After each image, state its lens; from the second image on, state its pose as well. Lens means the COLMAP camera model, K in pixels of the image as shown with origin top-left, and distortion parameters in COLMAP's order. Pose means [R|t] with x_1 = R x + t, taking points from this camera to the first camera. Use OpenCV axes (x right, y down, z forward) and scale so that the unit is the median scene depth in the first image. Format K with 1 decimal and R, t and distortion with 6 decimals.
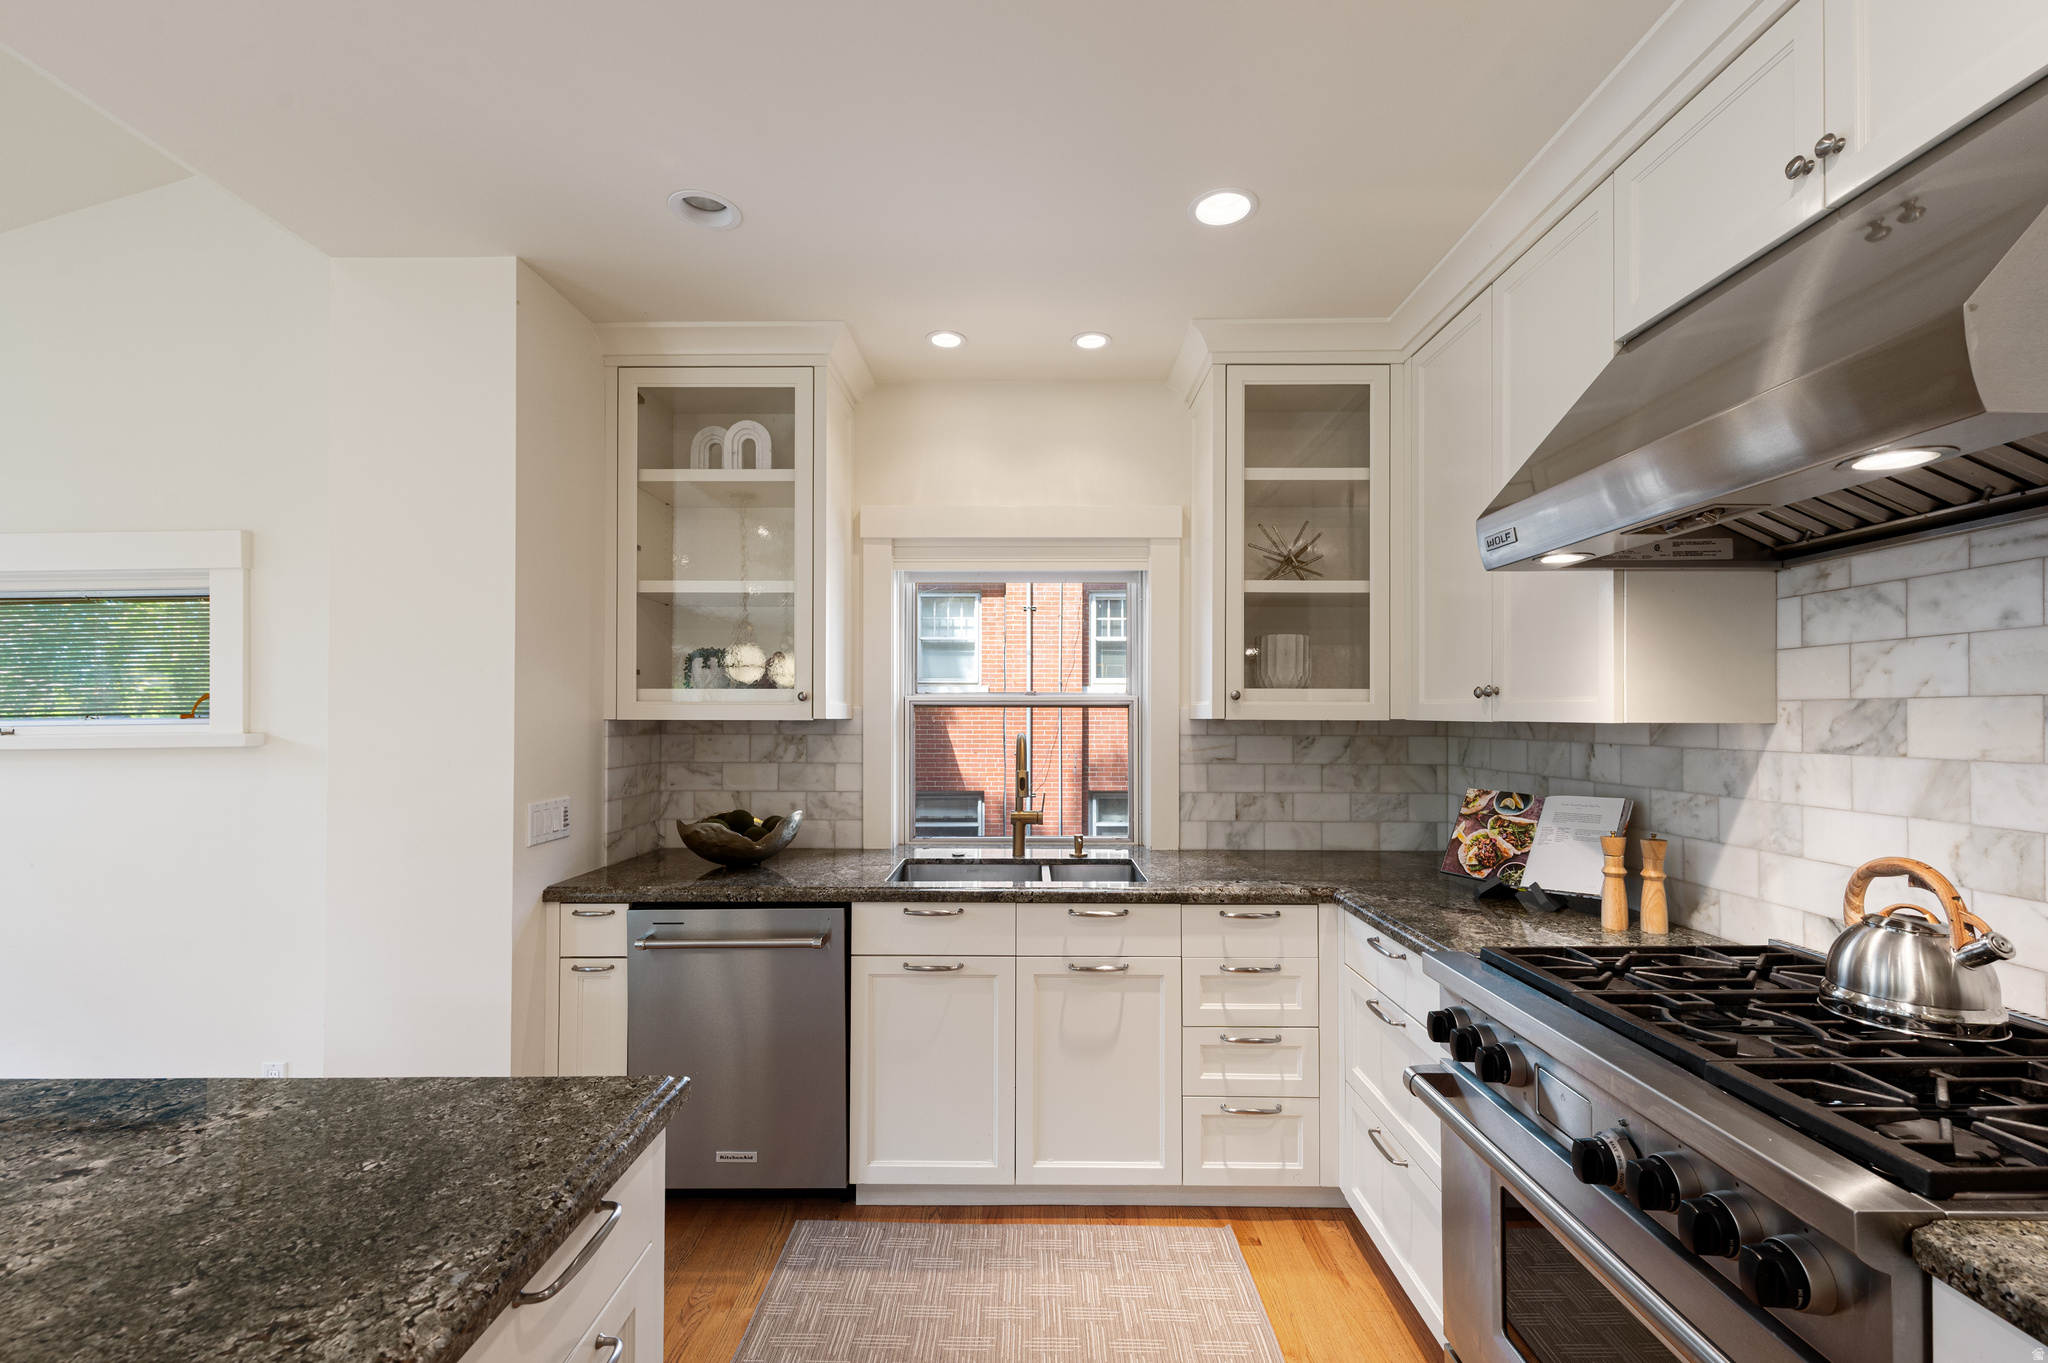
lens RADIAL K [[858.1, 0, 1024.8], [0, 858.1, 701.7], [0, 0, 1]] dist [0.016034, 0.000047]
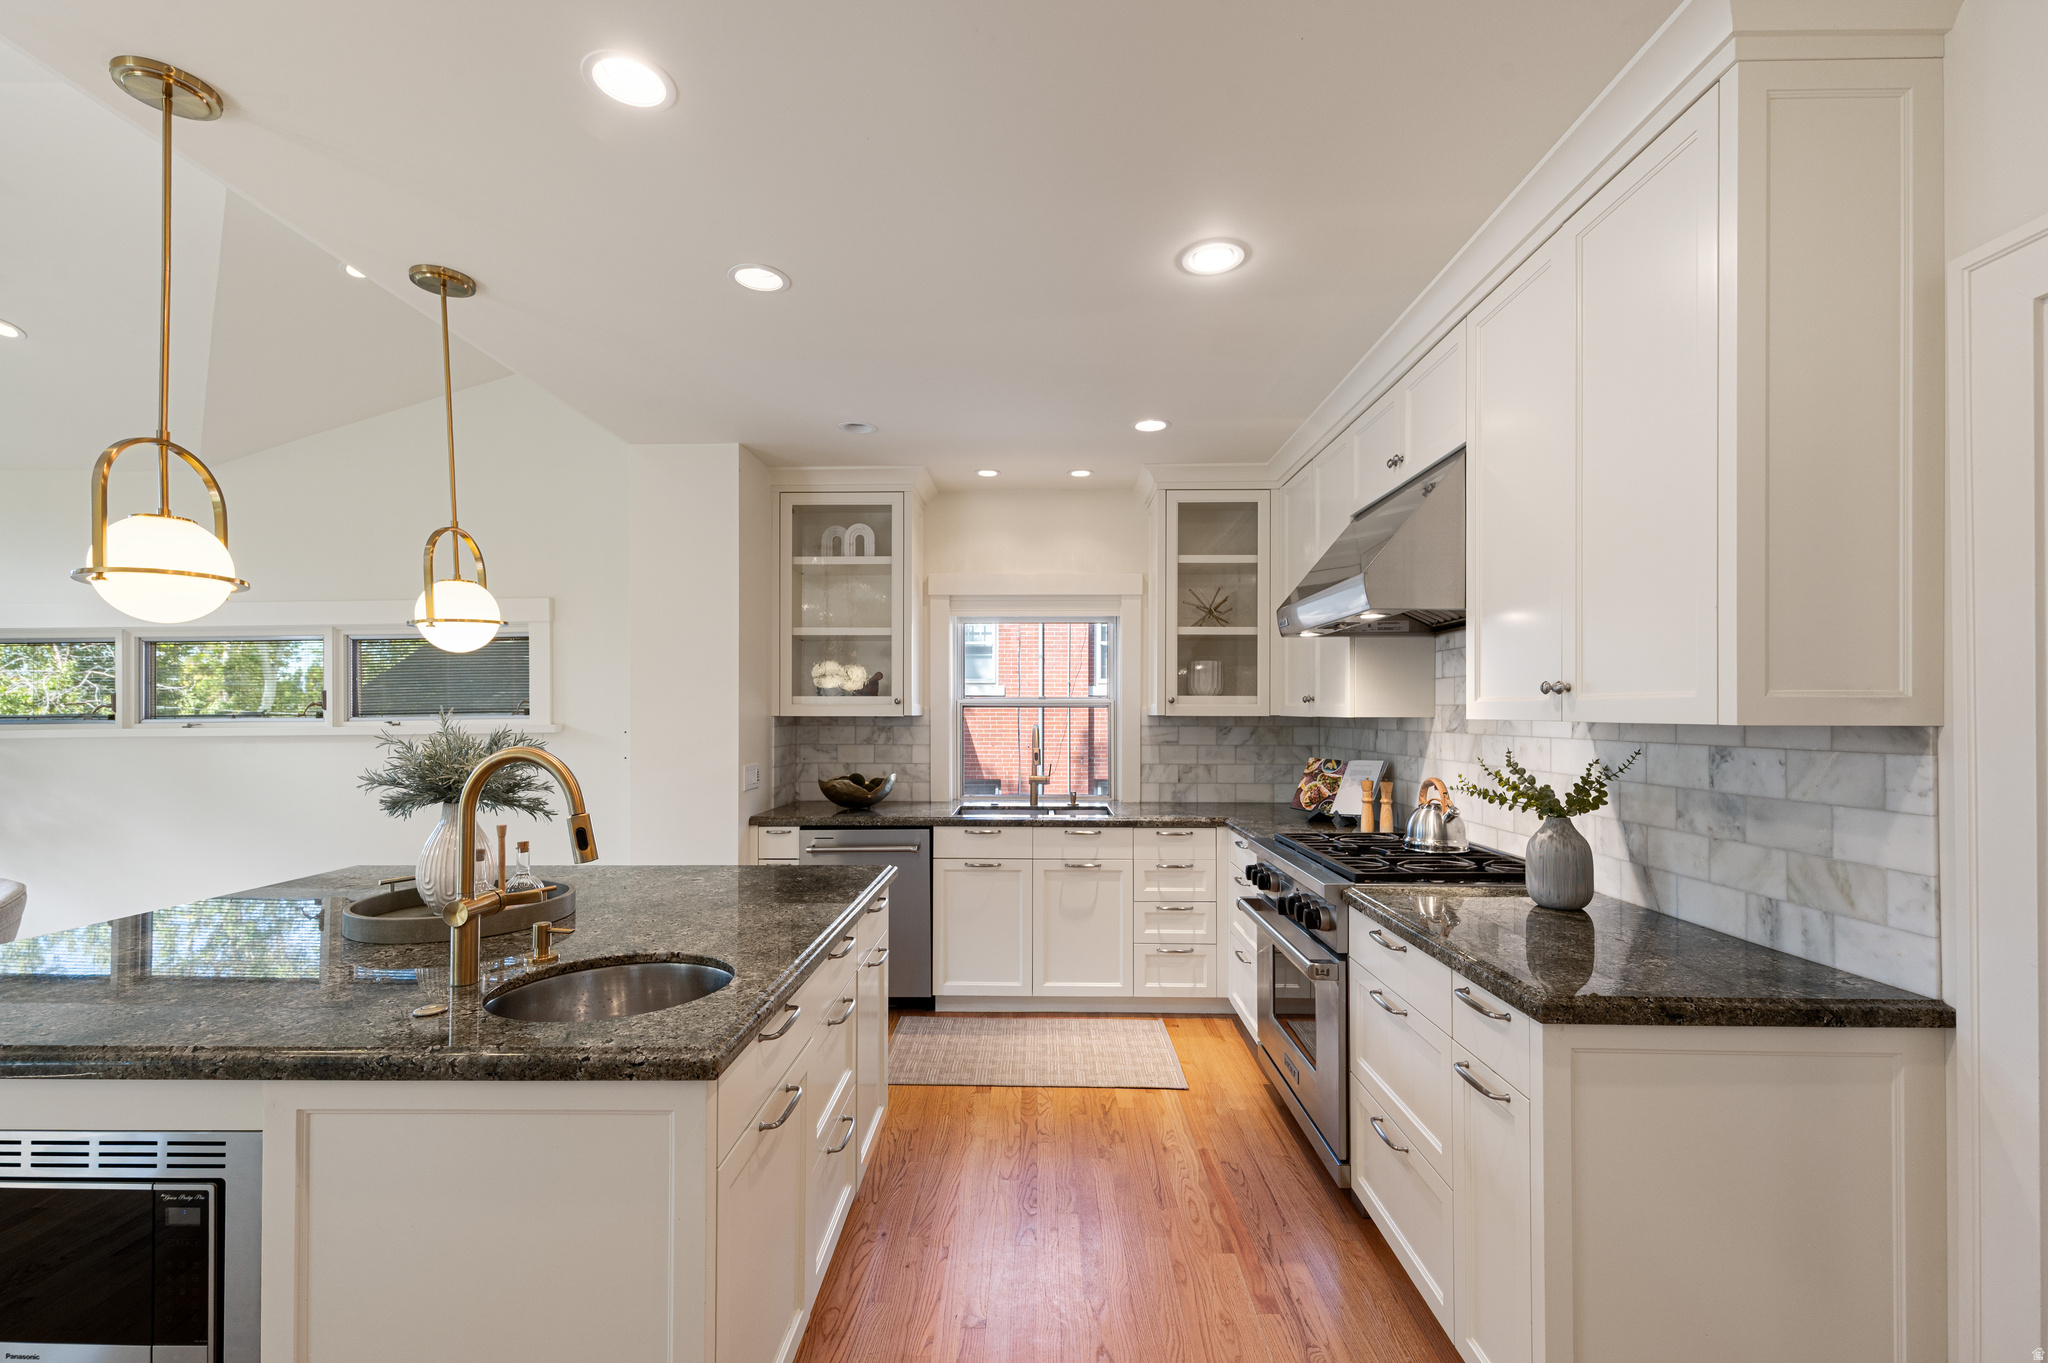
lens RADIAL K [[858.1, 0, 1019.8], [0, 858.1, 698.1], [0, 0, 1]] dist [0.016034, 0.000047]
pose [[0.999812, -0.000845, -0.019373, -0.002874], [0.000831, 0.999999, -0.000715, -0.011592], [0.019373, 0.000698, 0.999812, -0.649674]]
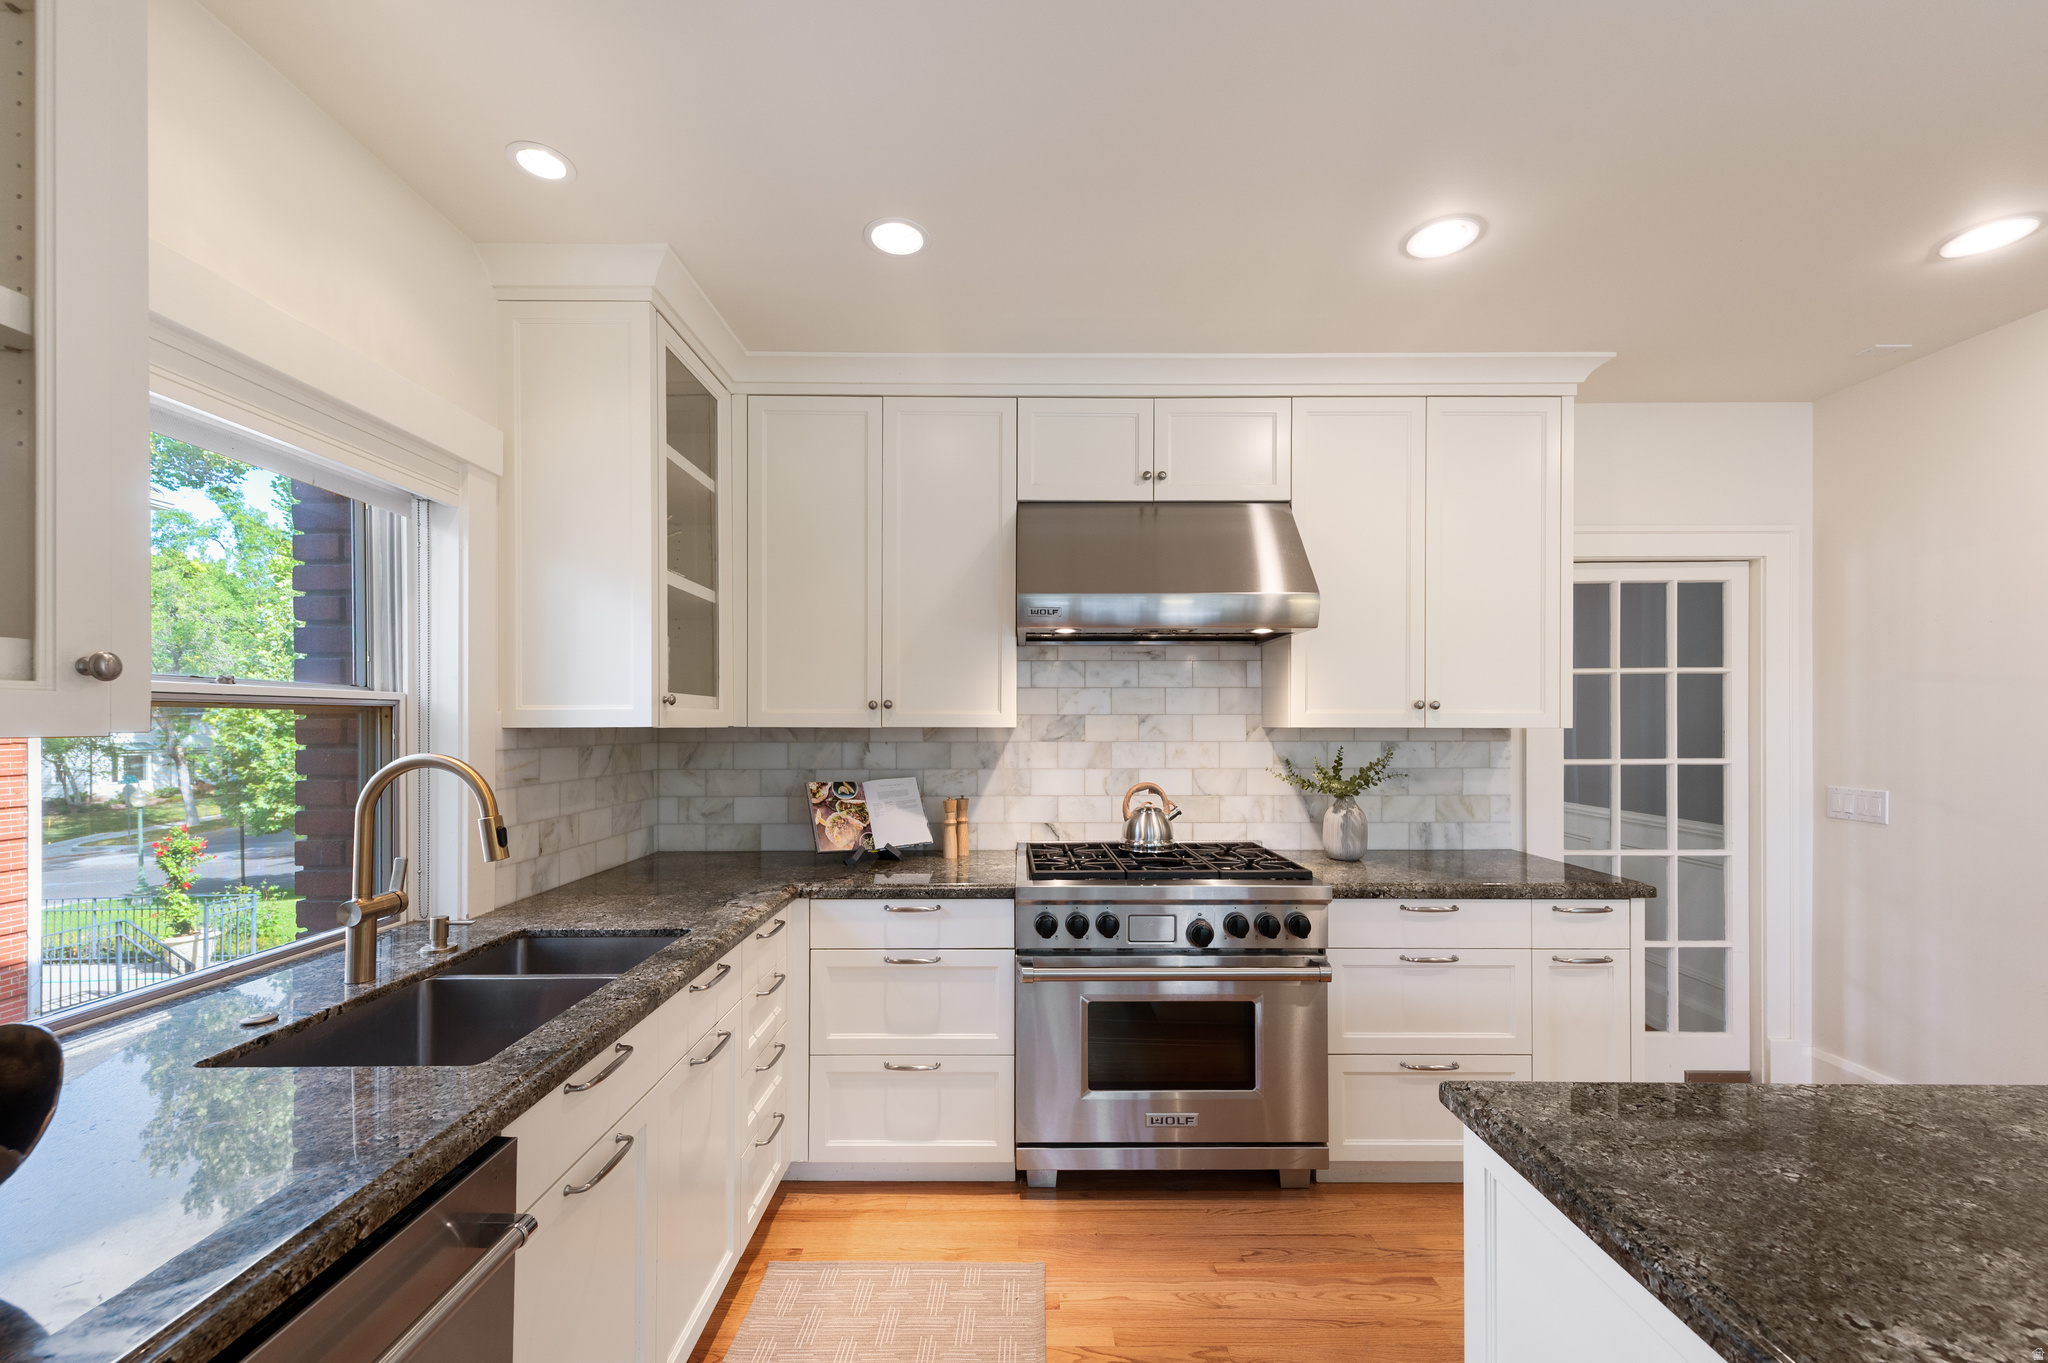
lens RADIAL K [[815.3, 0, 1015.2], [0, 815.3, 722.0], [0, 0, 1]] dist [0.012839, -0.000550]
pose [[-0.001766, 0.000585, 0.999998, -0.648943], [-0.015725, 0.999876, -0.000613, 0.011276], [-0.999875, -0.015726, -0.001756, 0.725530]]
